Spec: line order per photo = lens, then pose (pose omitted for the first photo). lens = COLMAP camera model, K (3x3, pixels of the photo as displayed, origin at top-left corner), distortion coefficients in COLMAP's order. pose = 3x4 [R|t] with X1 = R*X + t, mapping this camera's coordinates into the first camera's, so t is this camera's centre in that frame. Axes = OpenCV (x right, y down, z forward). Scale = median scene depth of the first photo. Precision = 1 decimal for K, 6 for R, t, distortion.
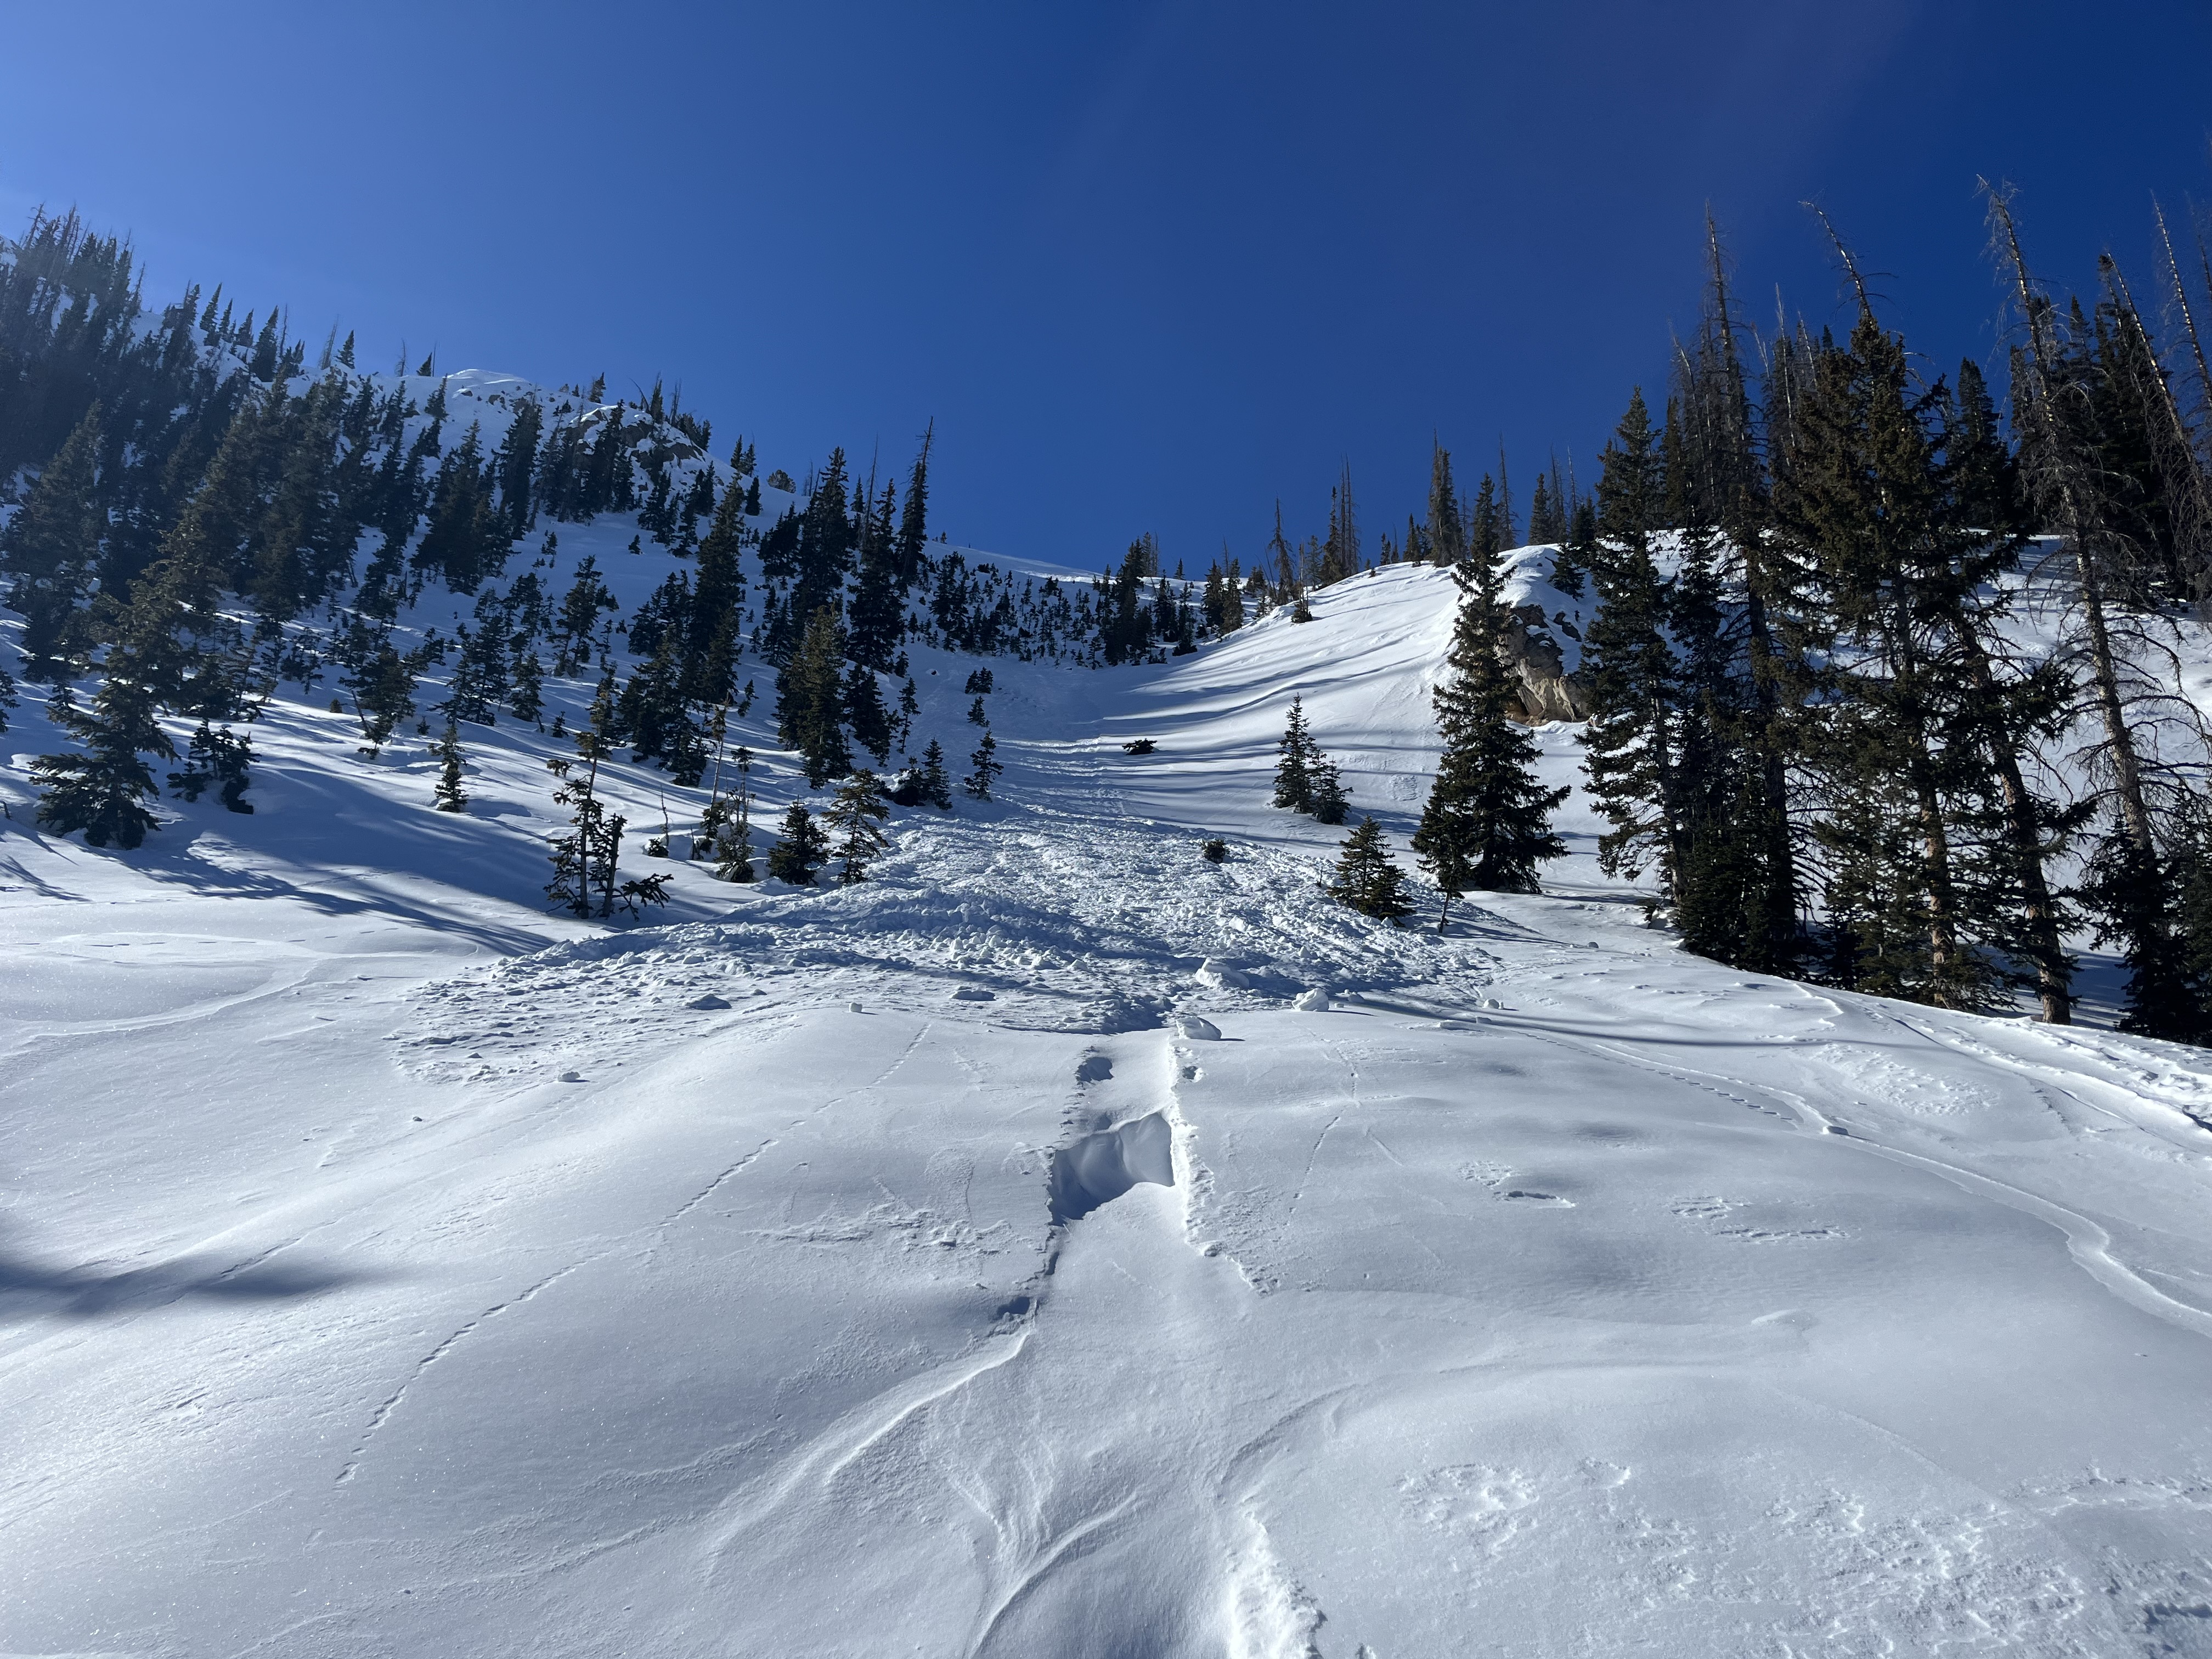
lens RADIAL K [[1657.6, 0, 1106.0], [0, 1657.6, 829.5], [0, 0, 1]] dist [0.004057, -0.005375]
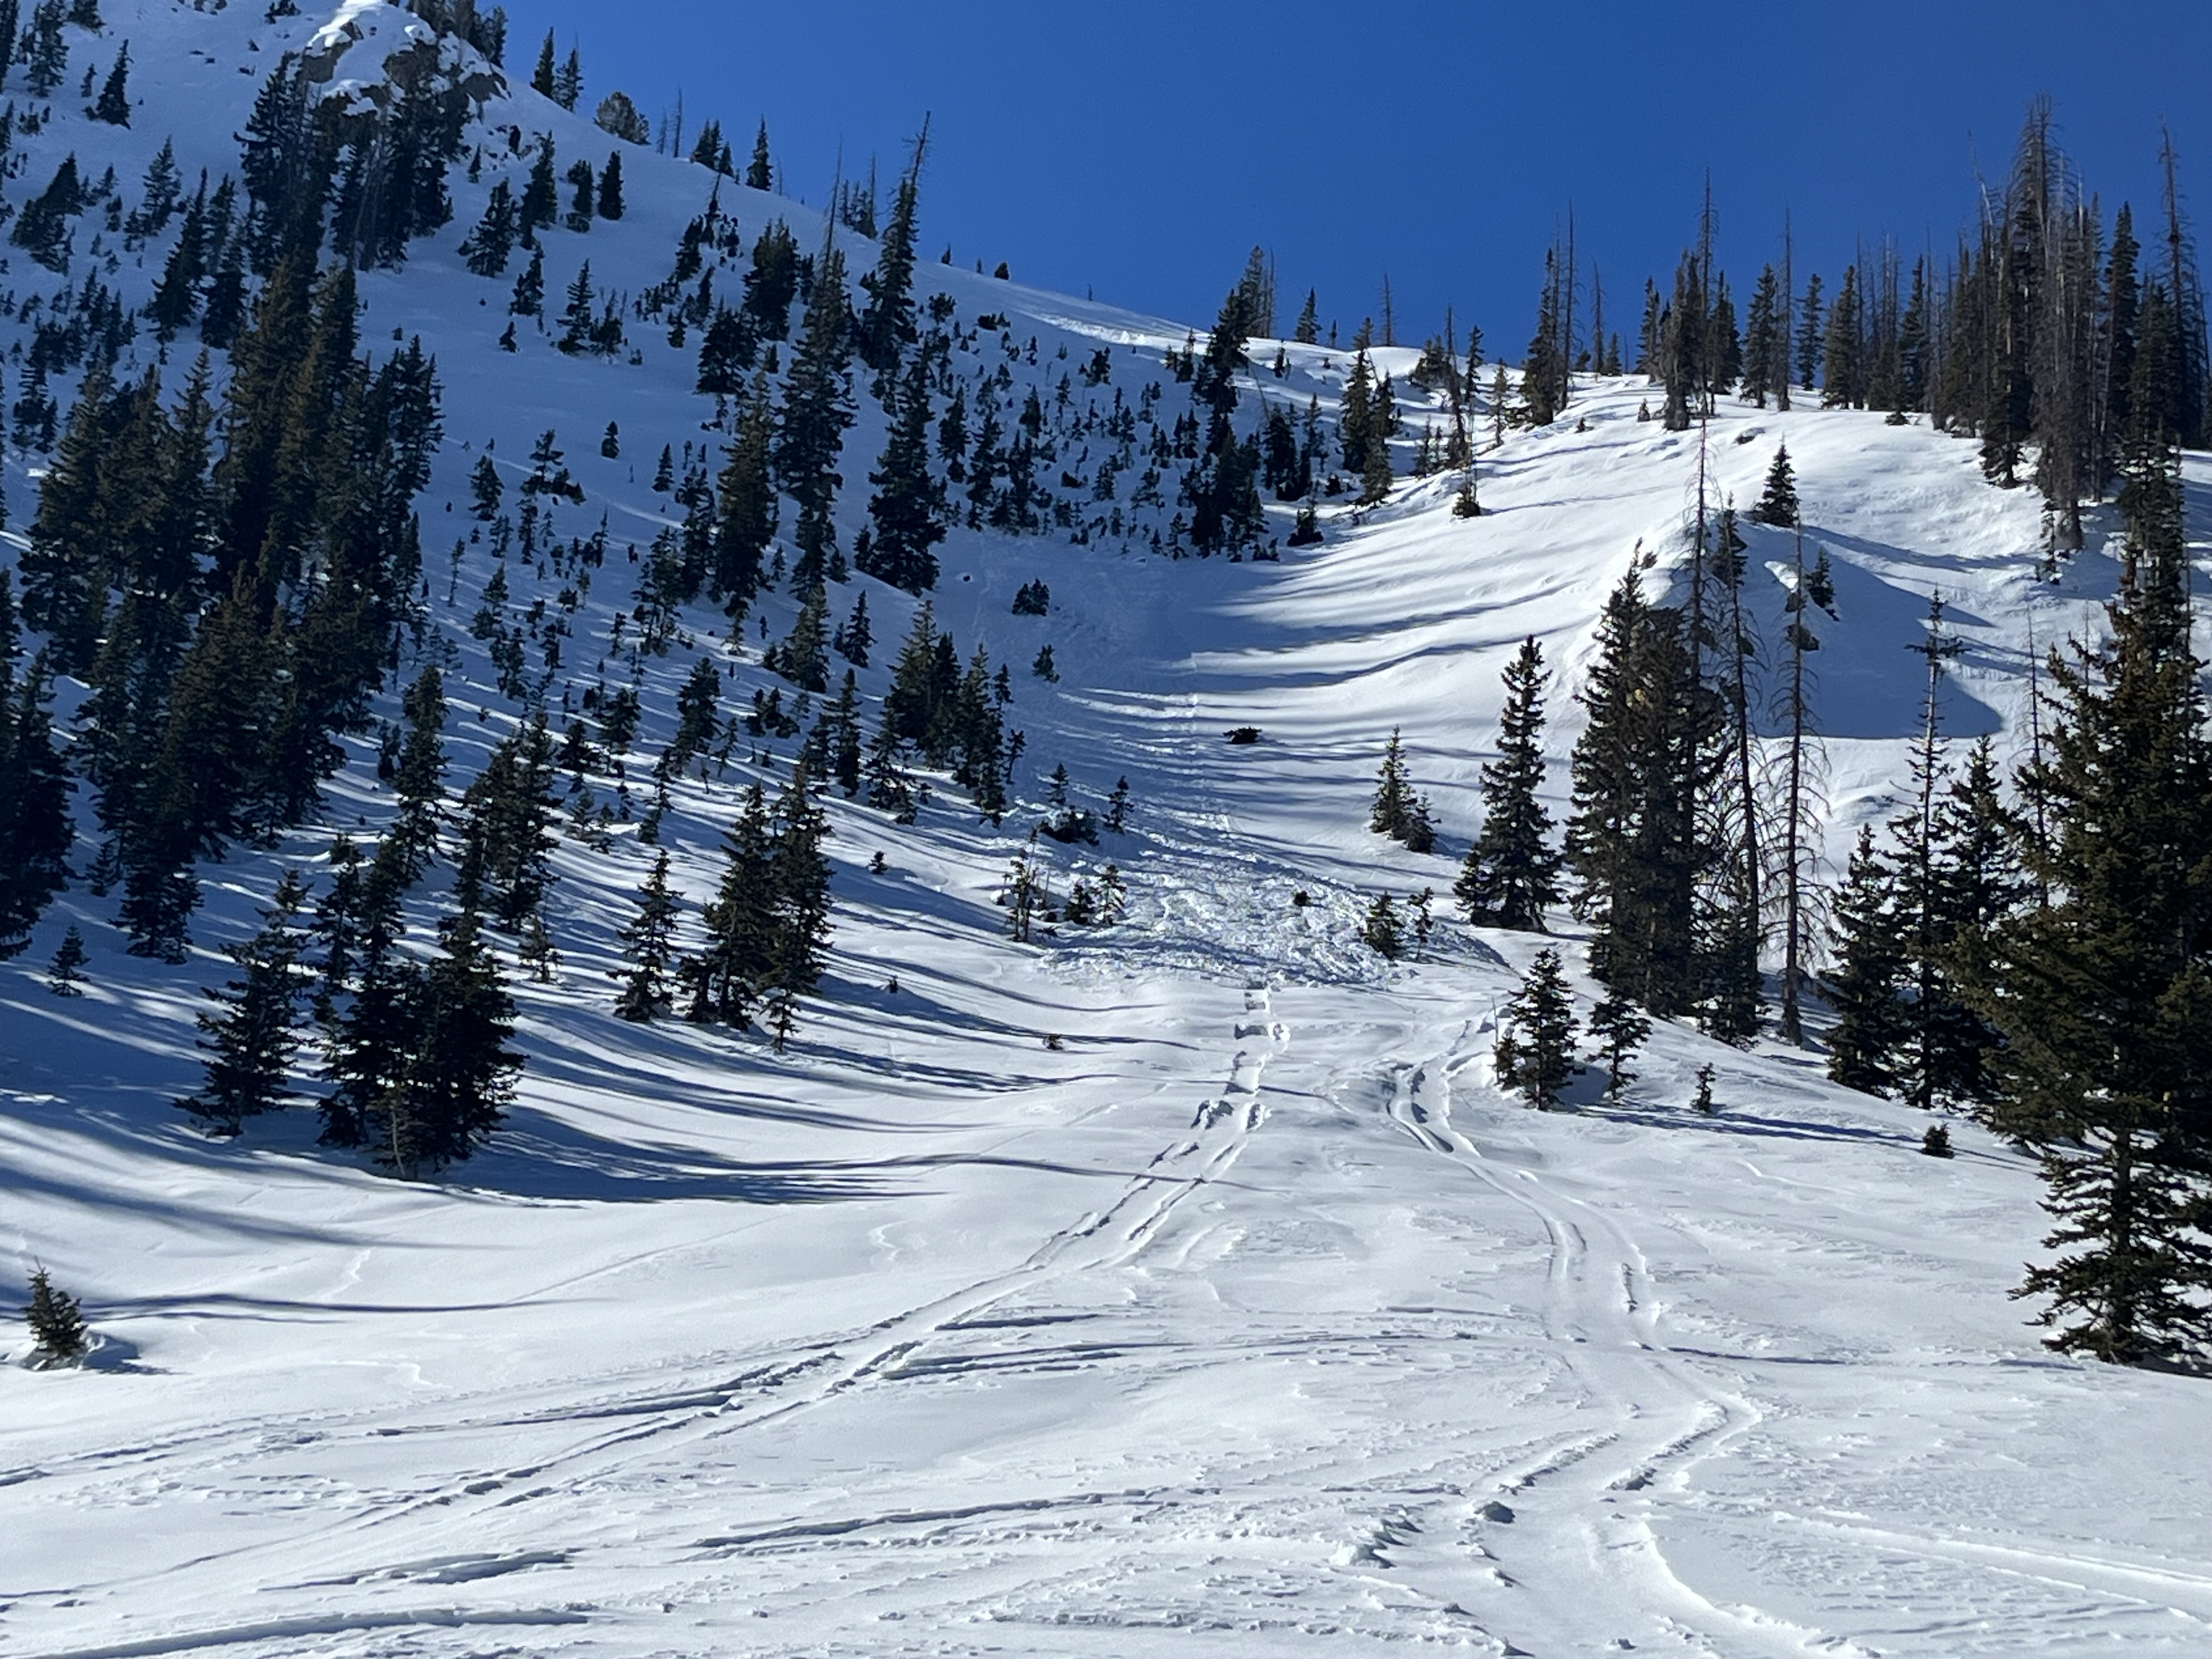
lens RADIAL K [[3951.0, 0, 1106.0], [0, 3951.0, 829.5], [0, 0, 1]] dist [-0.015042, 0.219243]
pose [[0.999292, 0.037454, -0.003667, -0.026529], [-0.037260, 0.998355, 0.043570, -0.053634], [0.005292, -0.043402, 0.999044, -0.692284]]
